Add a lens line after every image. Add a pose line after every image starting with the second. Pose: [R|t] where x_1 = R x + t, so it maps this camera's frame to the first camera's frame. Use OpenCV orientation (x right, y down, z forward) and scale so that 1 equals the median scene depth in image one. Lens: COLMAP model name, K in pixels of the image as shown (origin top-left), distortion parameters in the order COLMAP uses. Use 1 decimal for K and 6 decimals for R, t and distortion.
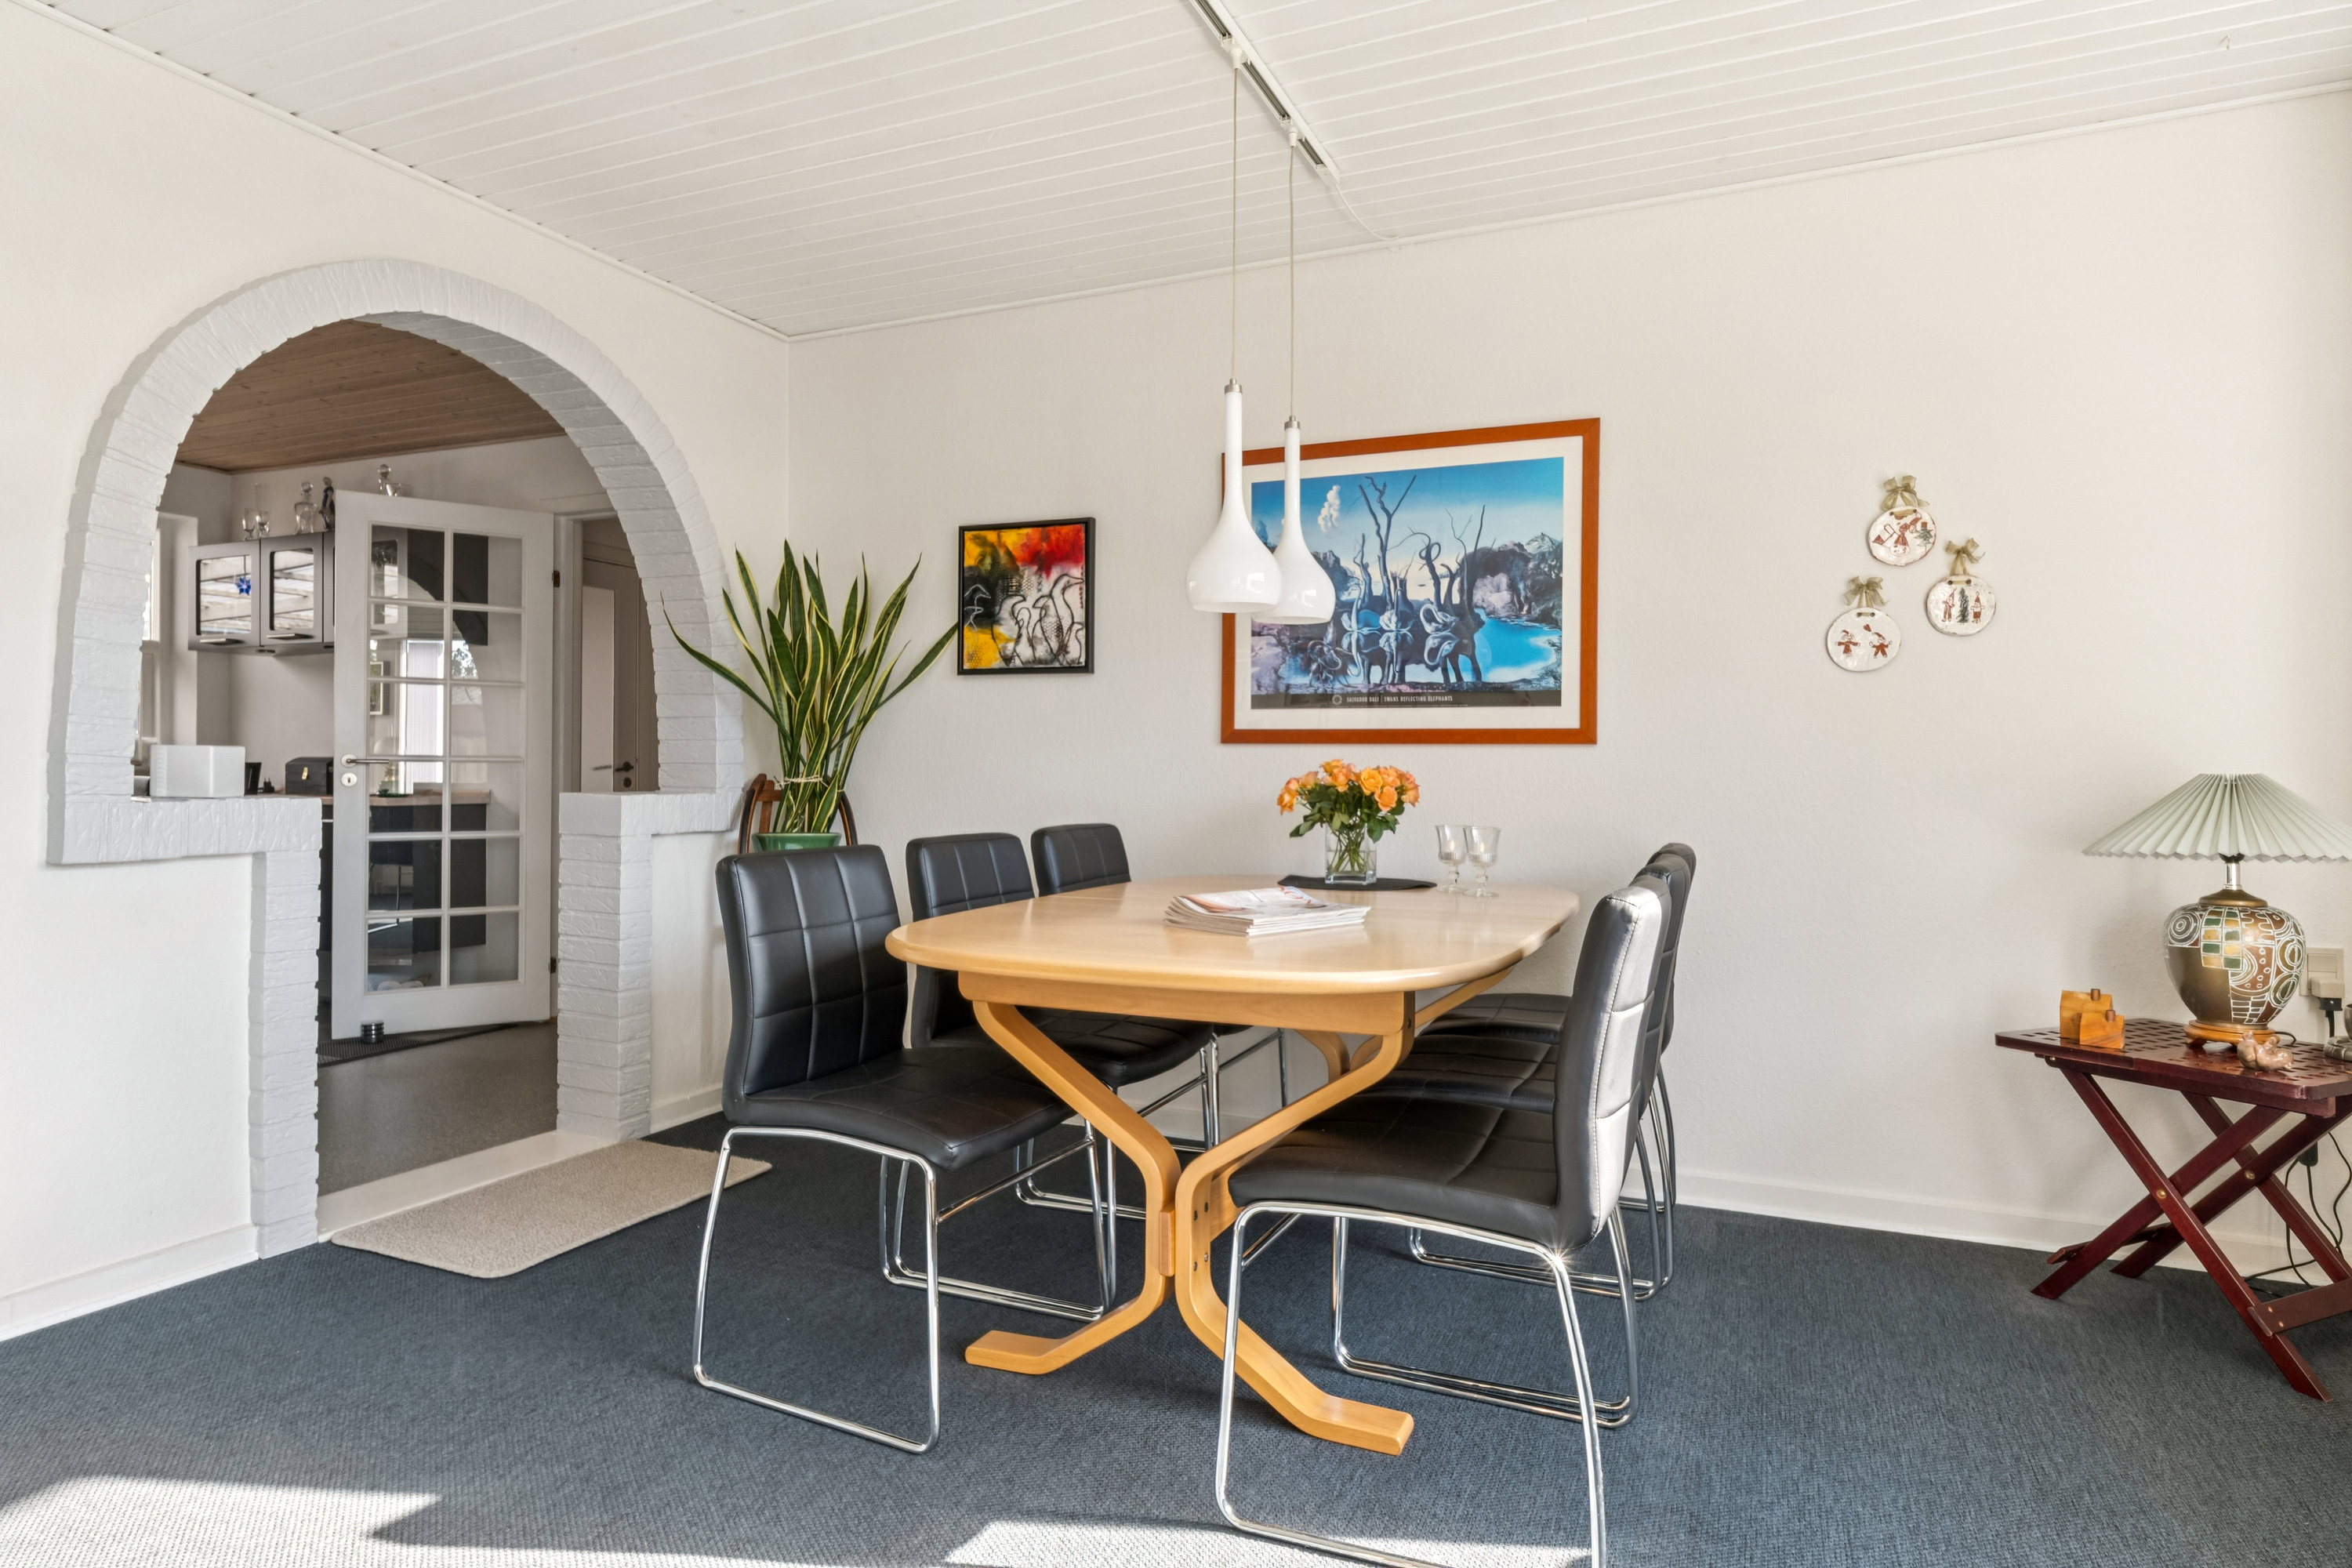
lens RADIAL K [[1325.2, 0, 1183.9], [0, 1325.2, 777.2], [0, 0, 1]] dist [0.000530, -0.000195]
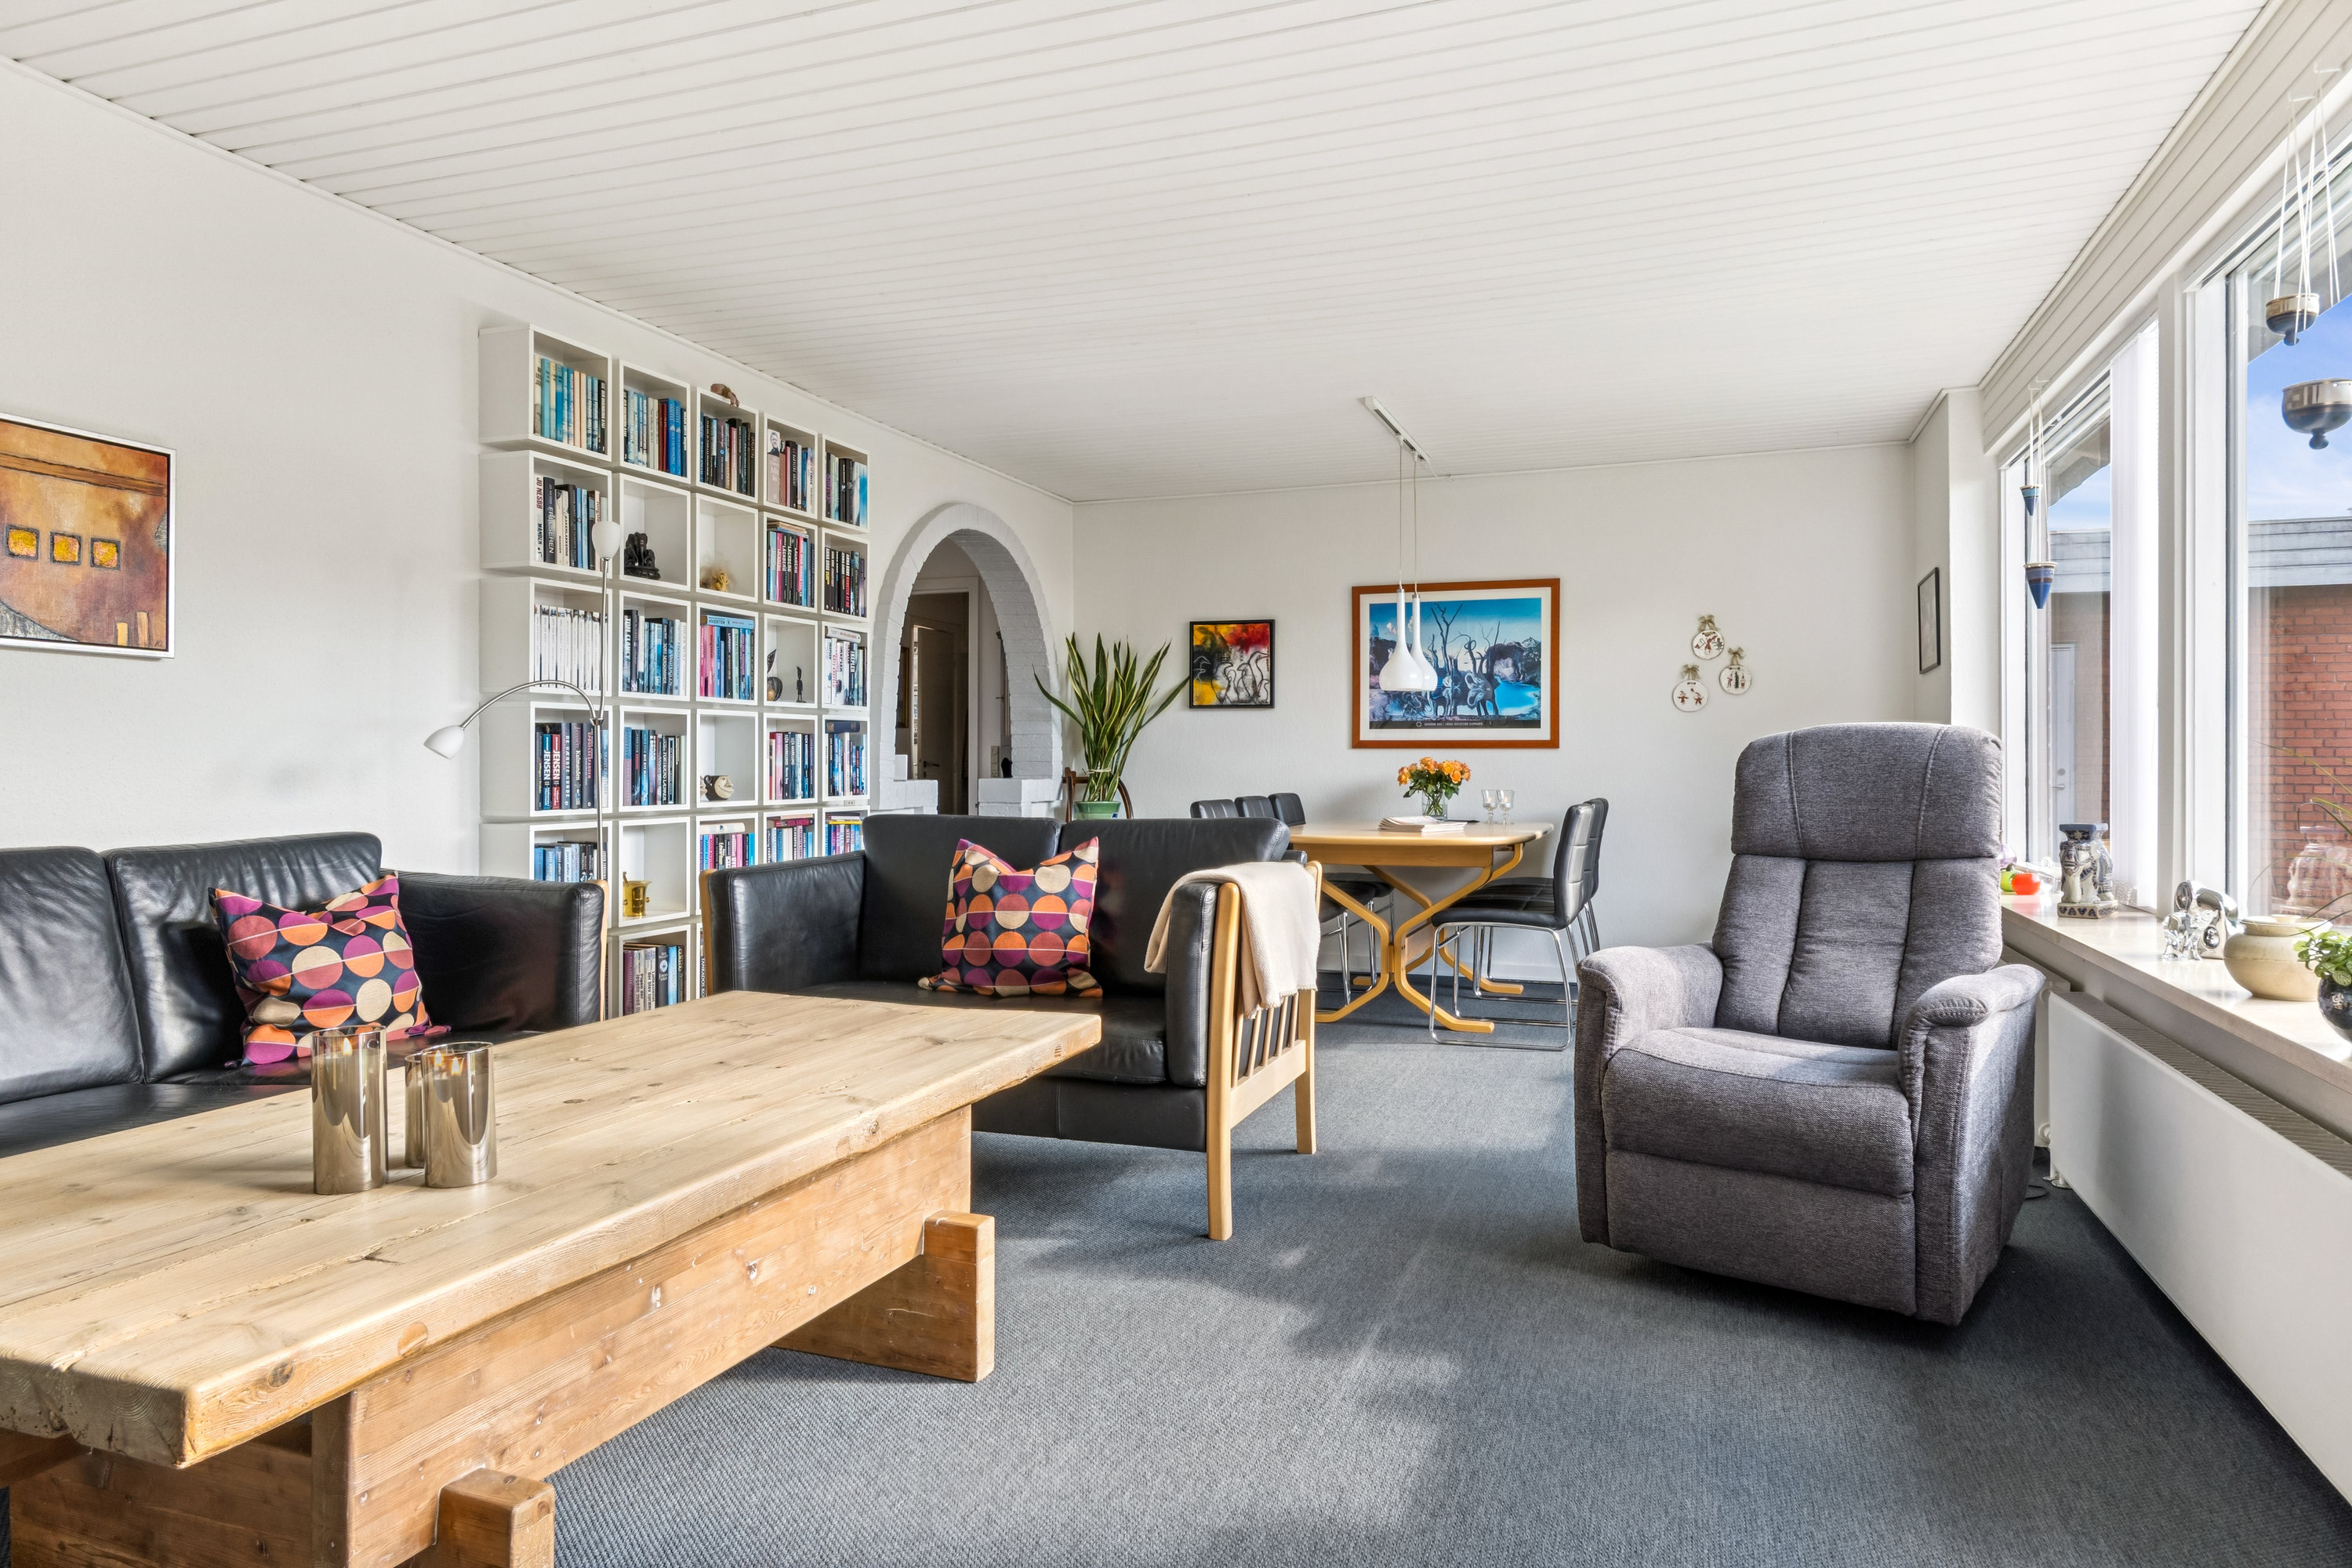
lens RADIAL K [[1474.8, 0, 1166.5], [0, 1474.8, 777.2], [0, 0, 1]] dist [-0.003260, 0.000113]
pose [[0.998154, -0.007707, 0.060242, -0.366469], [0.007435, 0.999961, 0.004734, 0.002697], [-0.060276, -0.004277, 0.998173, -1.043220]]
